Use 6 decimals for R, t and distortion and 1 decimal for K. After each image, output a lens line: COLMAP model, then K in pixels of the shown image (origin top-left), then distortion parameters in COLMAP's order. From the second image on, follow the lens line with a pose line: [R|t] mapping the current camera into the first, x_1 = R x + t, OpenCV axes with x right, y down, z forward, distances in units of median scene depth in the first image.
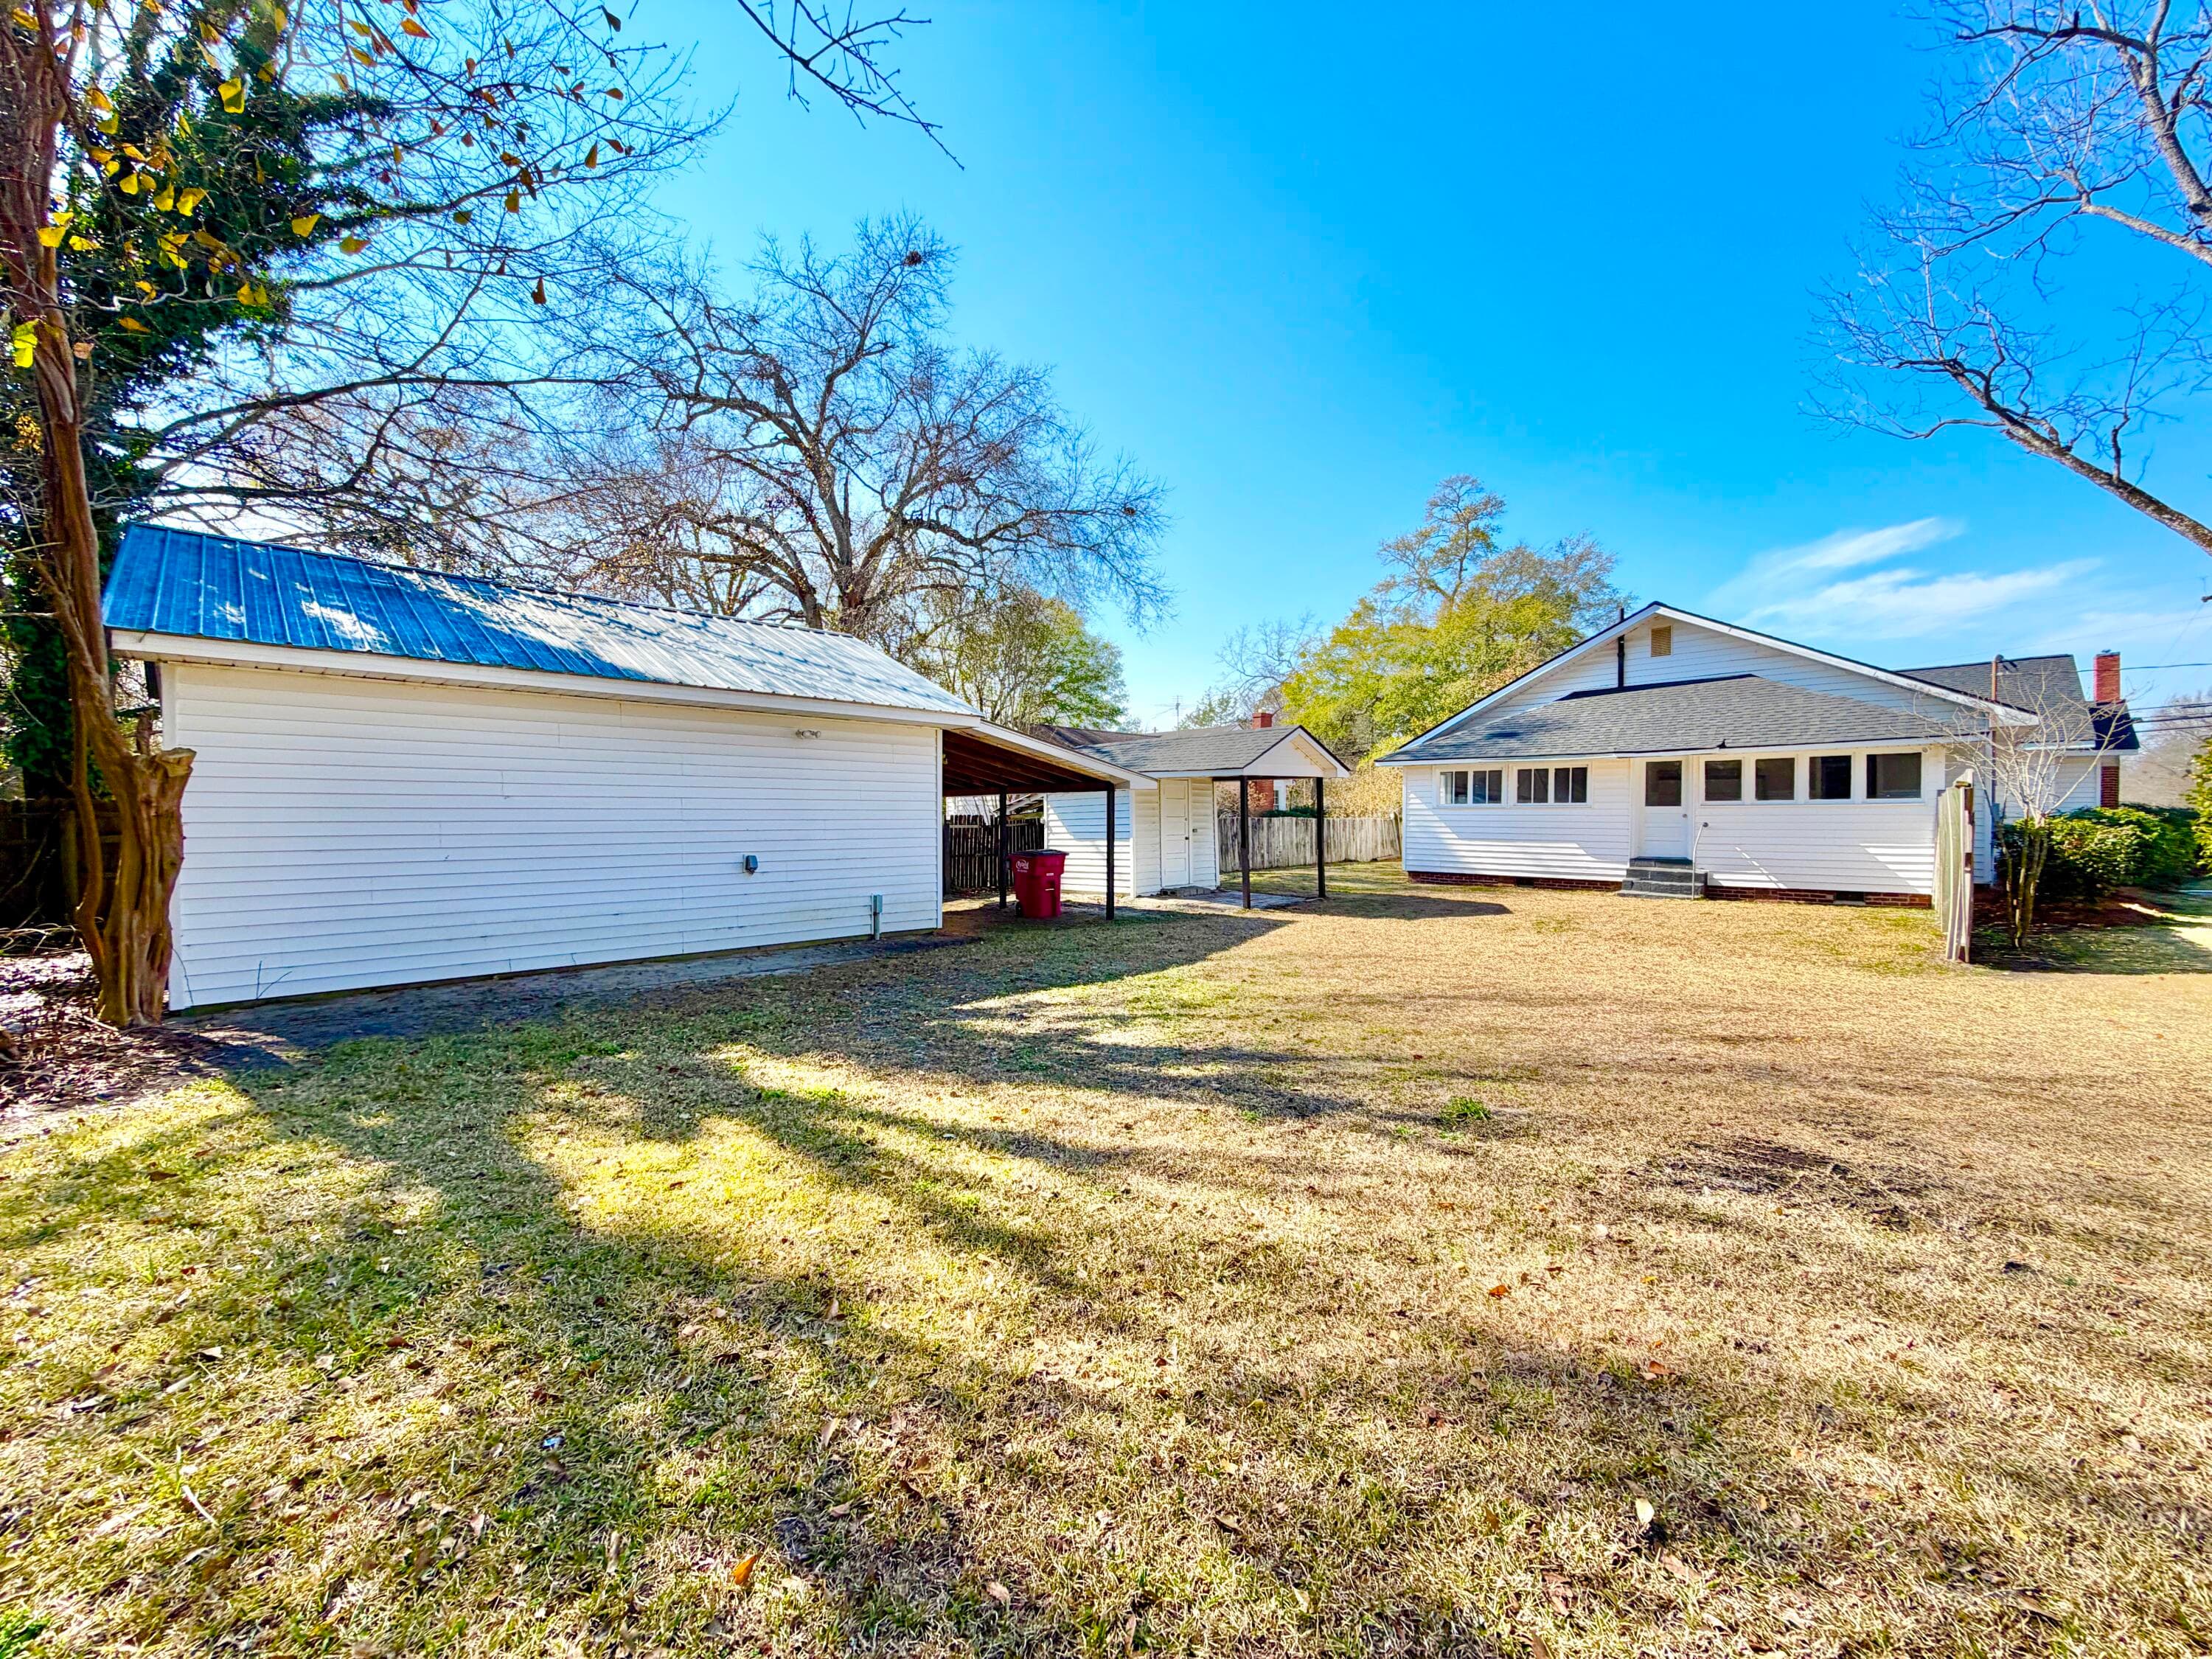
lens RADIAL K [[879.6, 0, 1094.0], [0, 879.6, 831.0], [0, 0, 1]] dist [0.000786, -0.000280]
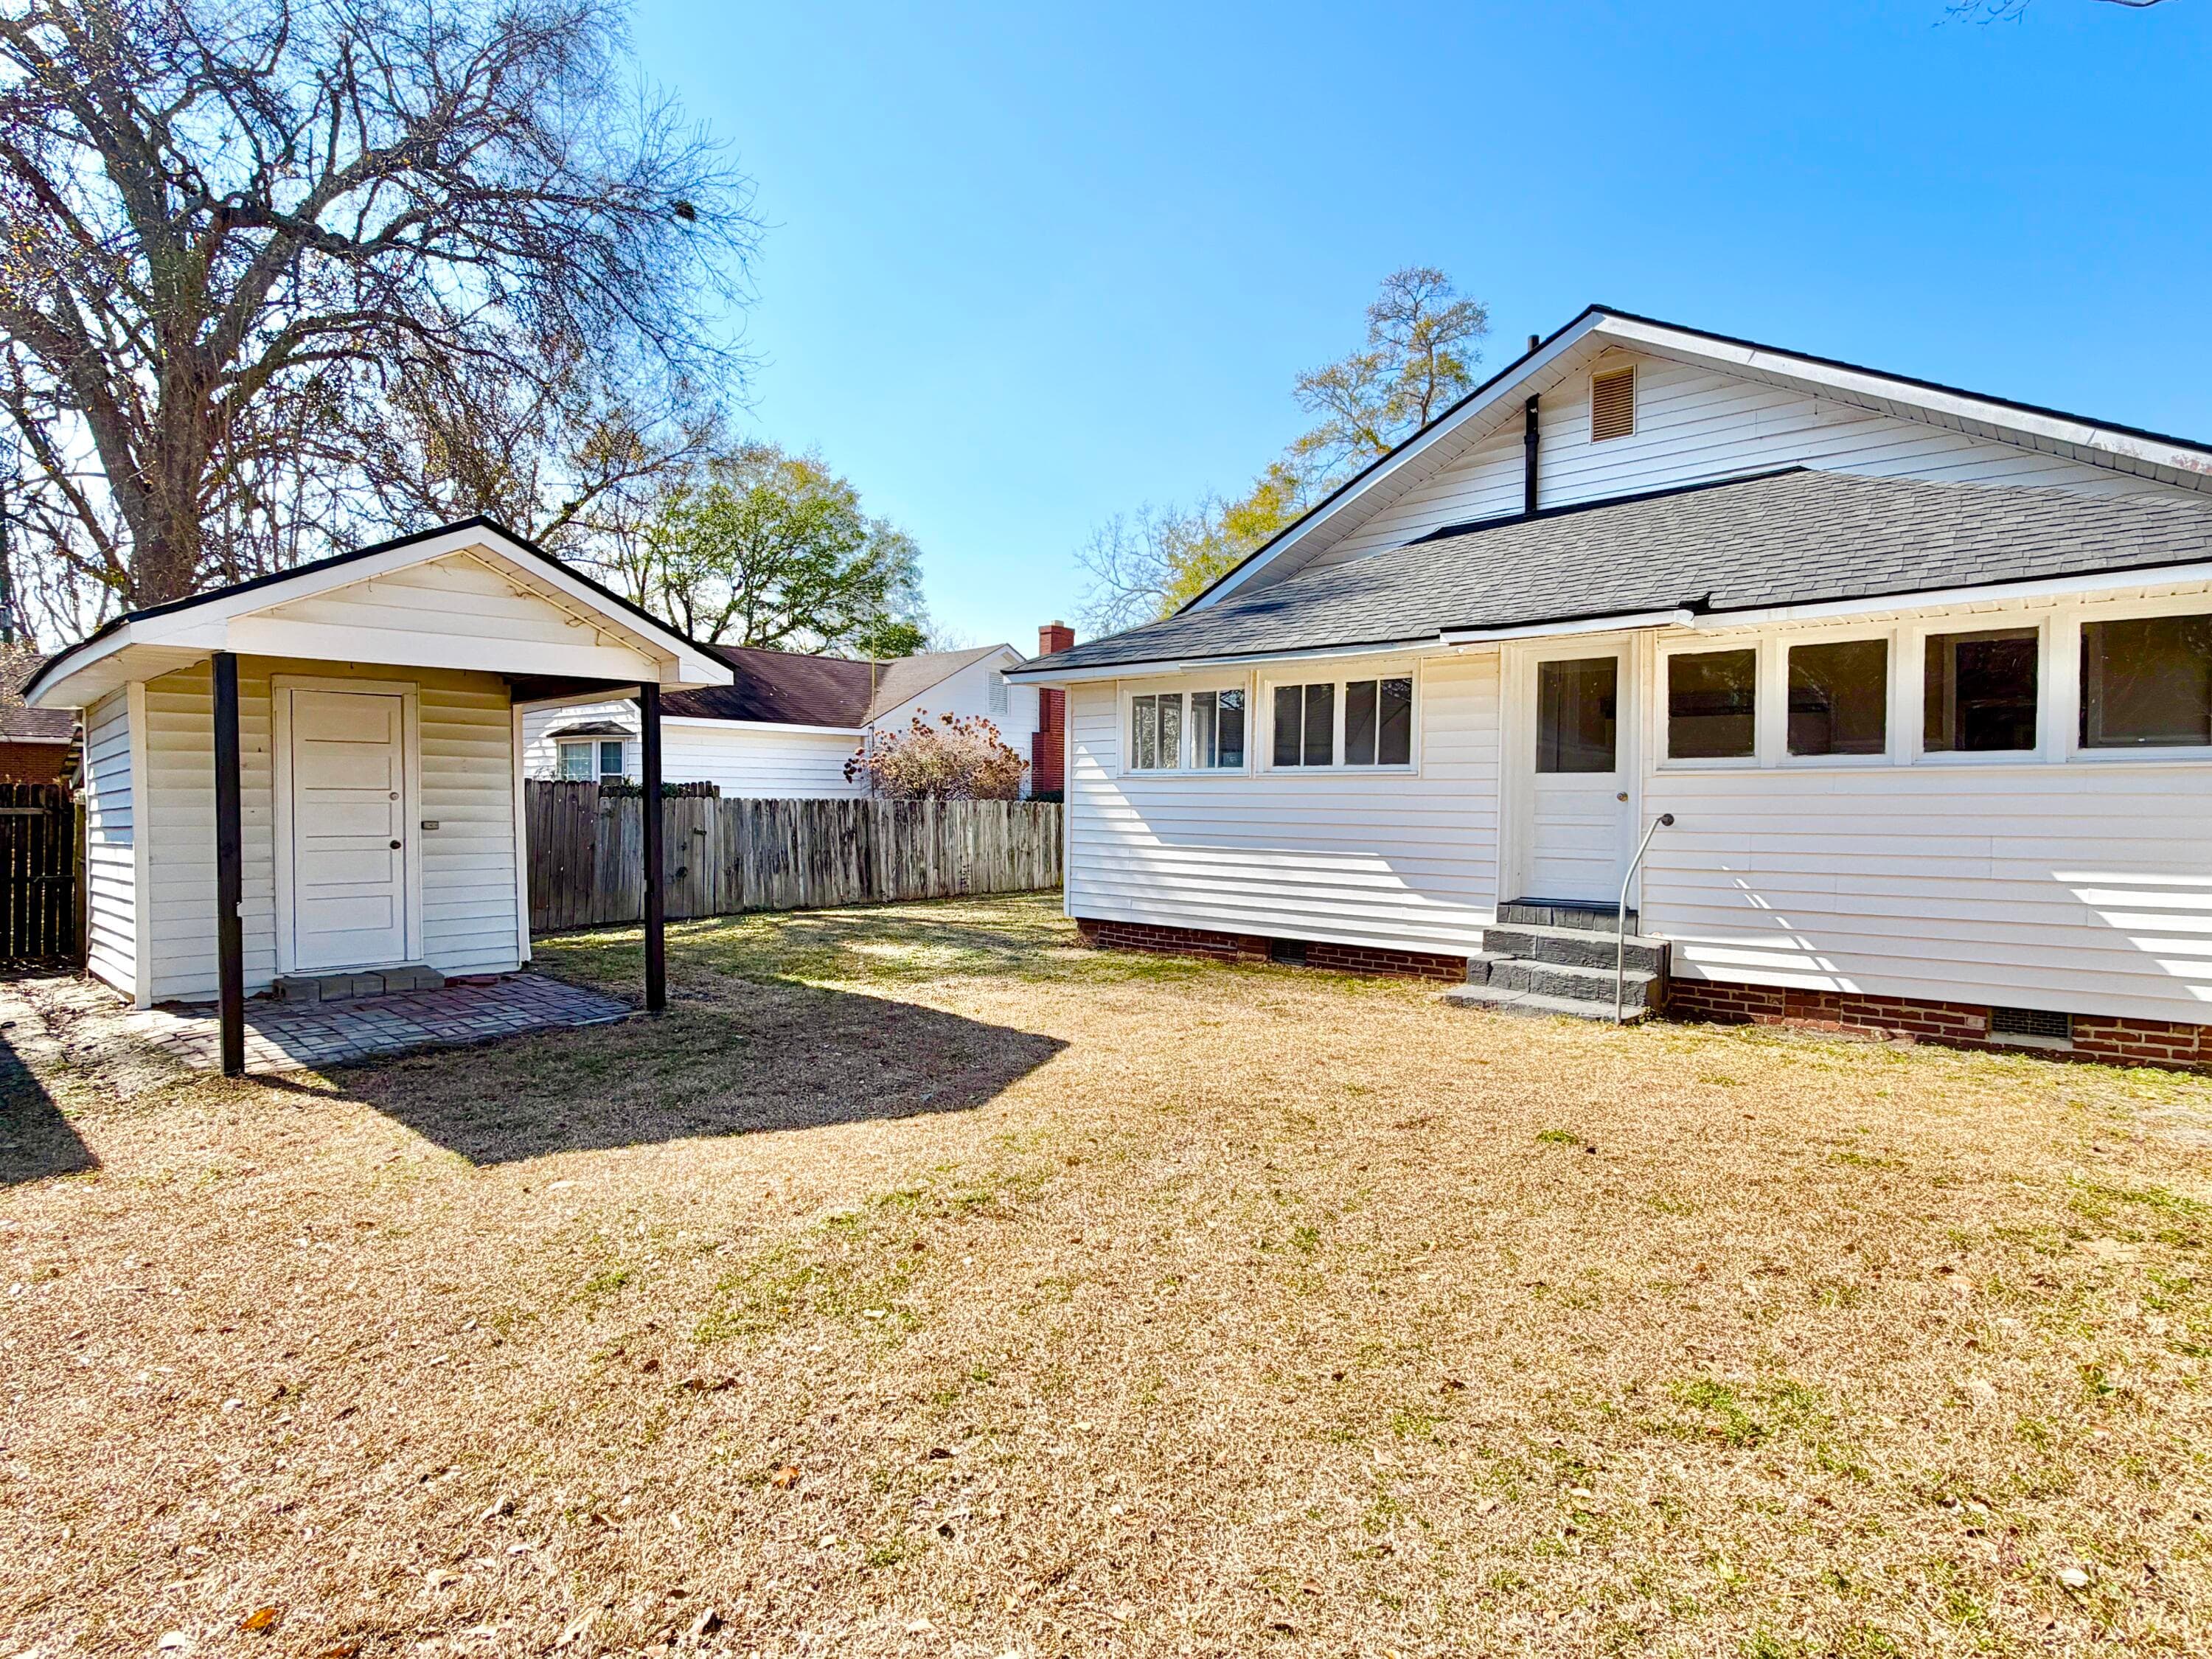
lens RADIAL K [[1147.9, 0, 1106.0], [0, 1147.9, 829.5], [0, 0, 1]] dist [0.011717, 0.000219]
pose [[0.998561, 0.005347, 0.053362, 0.386657], [-0.005607, 0.999973, 0.004711, -0.003149], [-0.053336, -0.005003, 0.998564, 0.464736]]
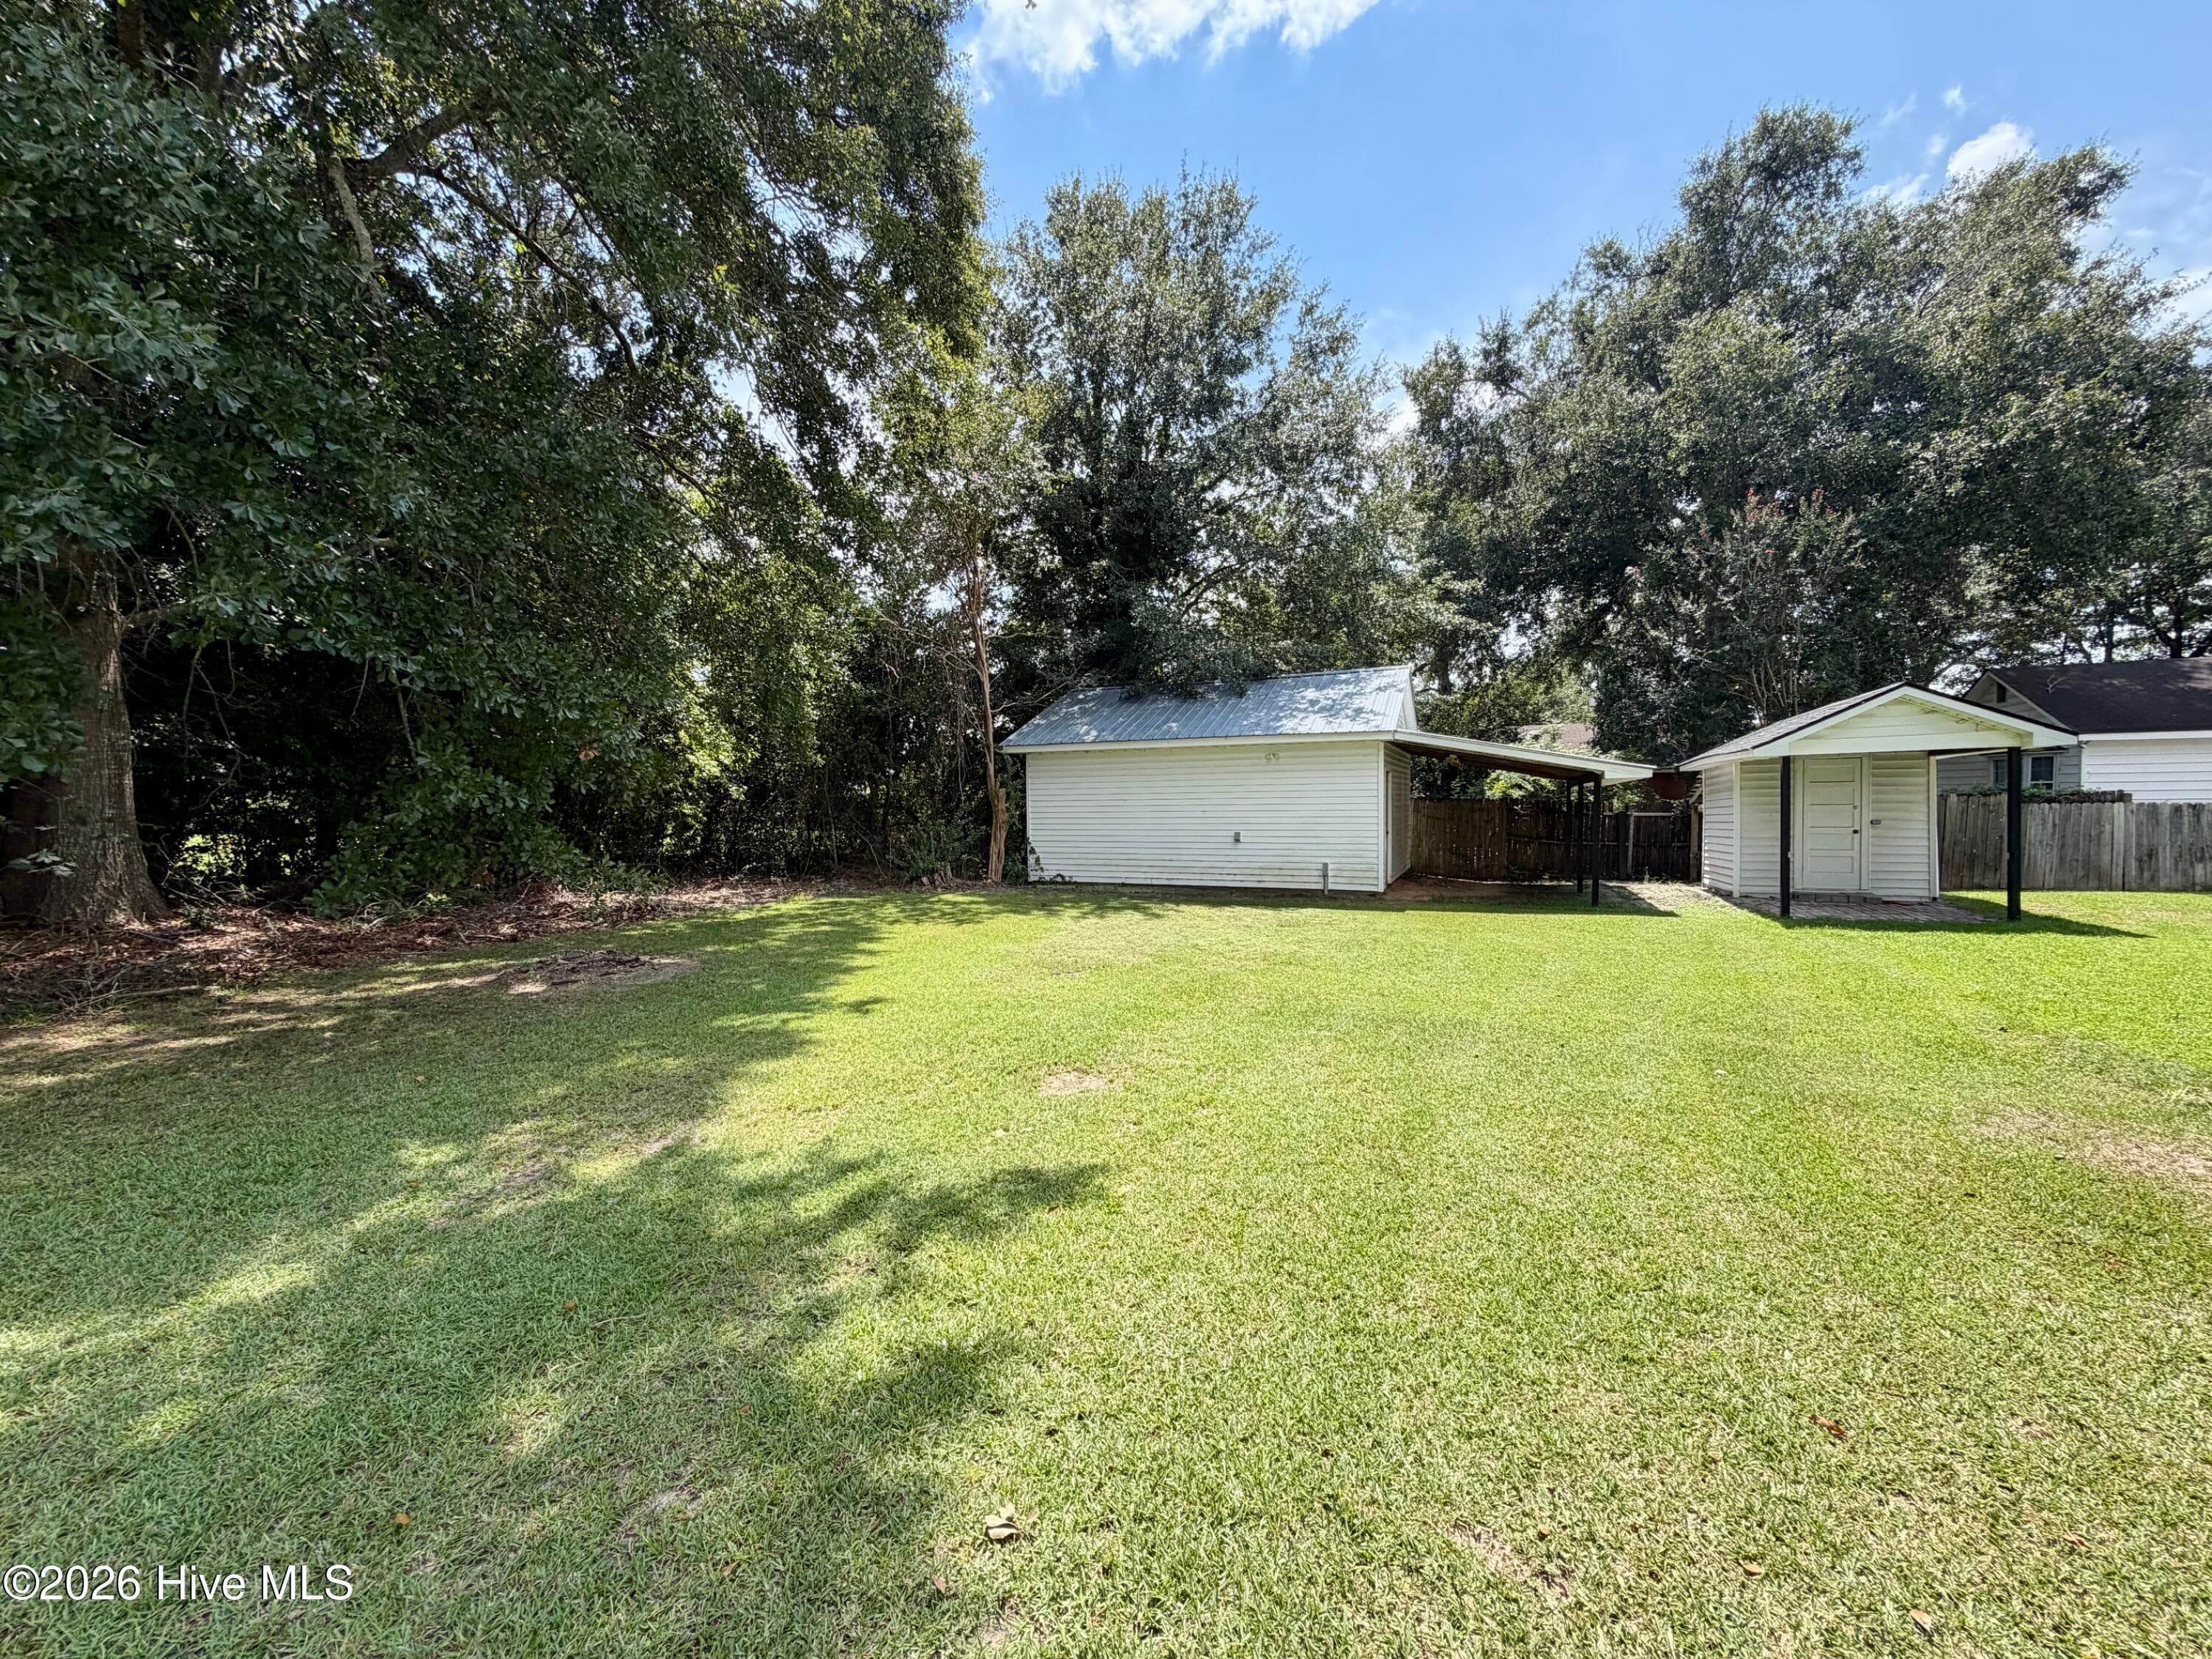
lens RADIAL K [[879.6, 0, 1094.0], [0, 879.6, 831.0], [0, 0, 1]] dist [0.000786, -0.000280]
pose [[0.362136, 0.022648, -0.931850, 0.588875], [-0.006899, 0.999743, 0.021617, -0.004782], [0.932100, -0.001399, 0.362199, 0.076682]]
